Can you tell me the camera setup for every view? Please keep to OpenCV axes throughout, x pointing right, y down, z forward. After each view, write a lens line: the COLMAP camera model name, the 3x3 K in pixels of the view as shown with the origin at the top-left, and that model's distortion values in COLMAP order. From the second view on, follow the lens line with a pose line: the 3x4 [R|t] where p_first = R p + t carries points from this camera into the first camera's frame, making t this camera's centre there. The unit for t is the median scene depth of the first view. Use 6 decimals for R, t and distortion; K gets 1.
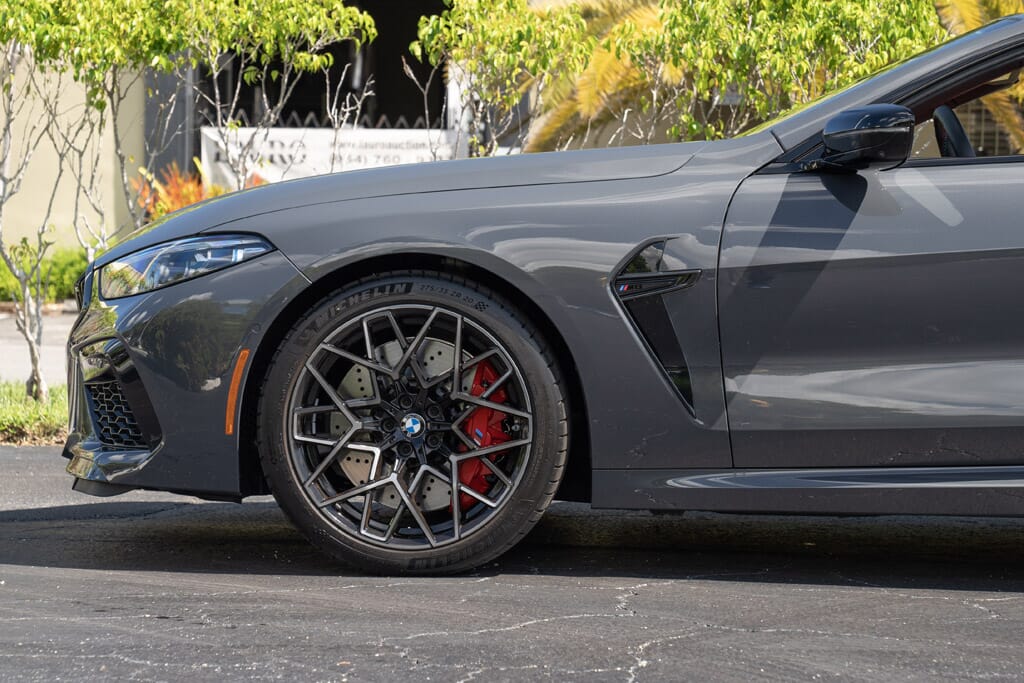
lens RADIAL K [[2191.2, 0, 512.7], [0, 2191.2, 335.9], [0, 0, 1]] dist [0.250141, 0.000000]
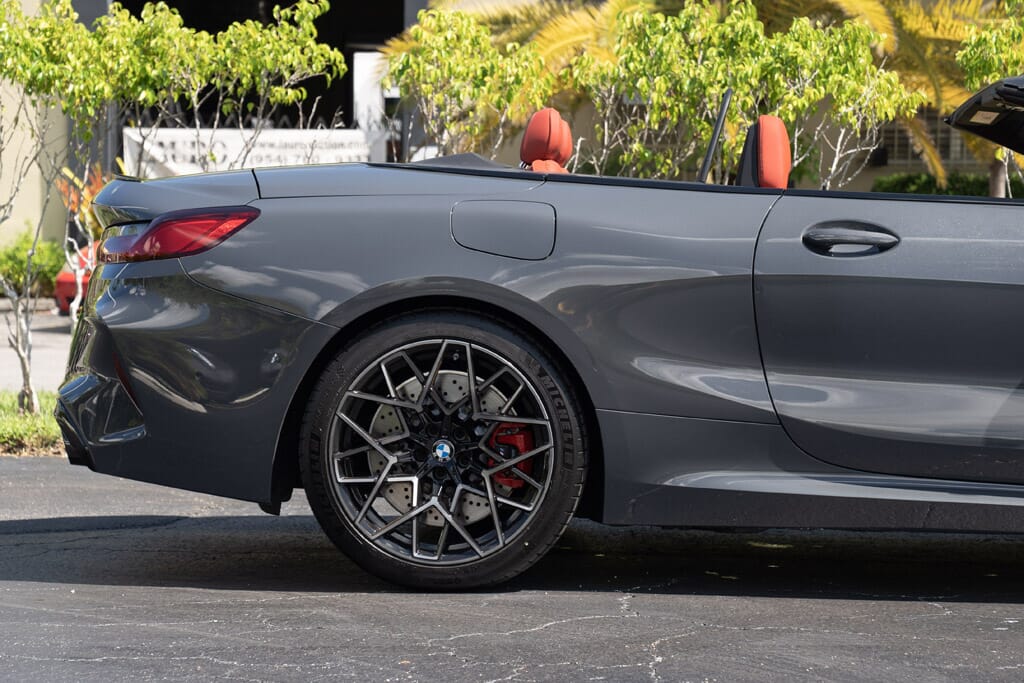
lens RADIAL K [[2191.2, 0, 465.2], [0, 2191.2, 342.8], [0, 0, 1]] dist [0.250141, 0.000000]
pose [[0.999574, -0.008522, 0.027905, -0.055532], [0.008222, 0.999907, 0.010871, -0.023477], [-0.027995, -0.010637, 0.999551, -0.115360]]
